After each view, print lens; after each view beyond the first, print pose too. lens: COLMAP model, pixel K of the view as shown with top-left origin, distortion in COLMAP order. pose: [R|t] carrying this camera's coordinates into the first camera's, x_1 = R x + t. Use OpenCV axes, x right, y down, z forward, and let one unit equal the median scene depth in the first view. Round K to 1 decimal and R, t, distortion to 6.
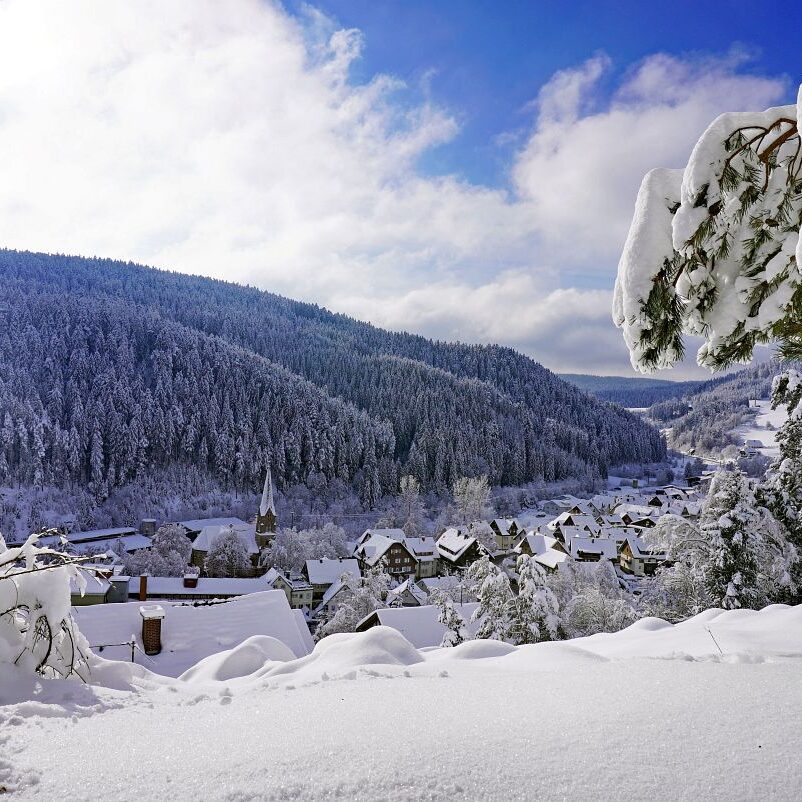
lens RADIAL K [[799.6, 0, 400.9], [0, 799.6, 401.2], [0, 0, 1]] dist [-0.041766, 0.000000]
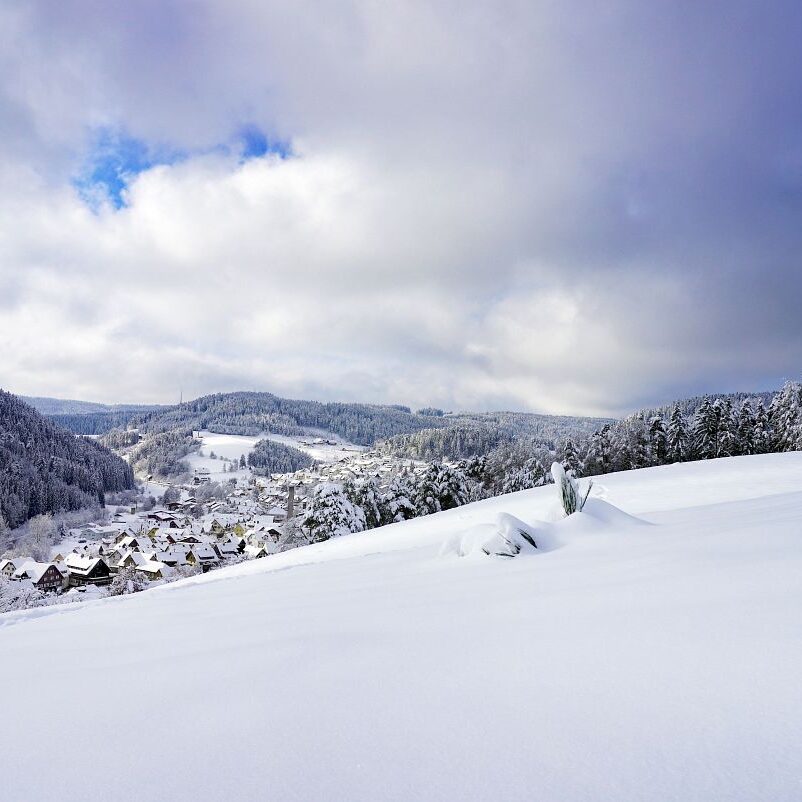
lens RADIAL K [[799.6, 0, 400.0], [0, 799.6, 400.8], [0, 0, 1]] dist [-0.041766, 0.000000]
pose [[0.762565, 0.034906, 0.645970, -0.181497], [-0.020422, 0.999344, -0.029893, -0.035556], [-0.646590, 0.009604, 0.762778, -0.197799]]
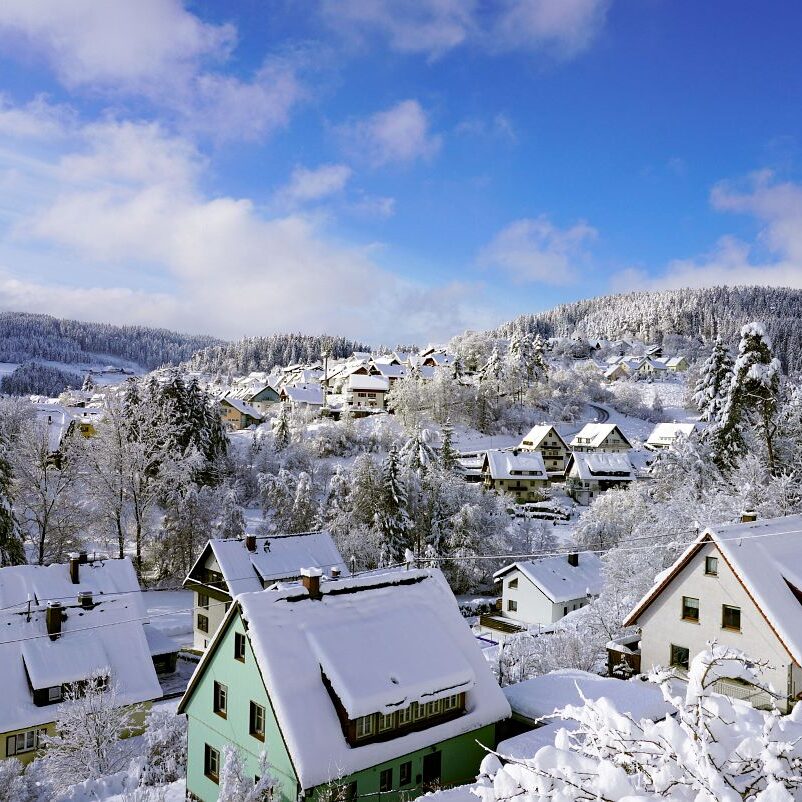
lens RADIAL K [[799.6, 0, 401.9], [0, 799.6, 401.3], [0, 0, 1]] dist [-0.041766, 0.000000]
pose [[0.600172, -0.011459, 0.799789, 0.111342], [-0.008627, 0.999746, 0.020798, 0.051201], [-0.799825, -0.019382, 0.599921, 0.128352]]
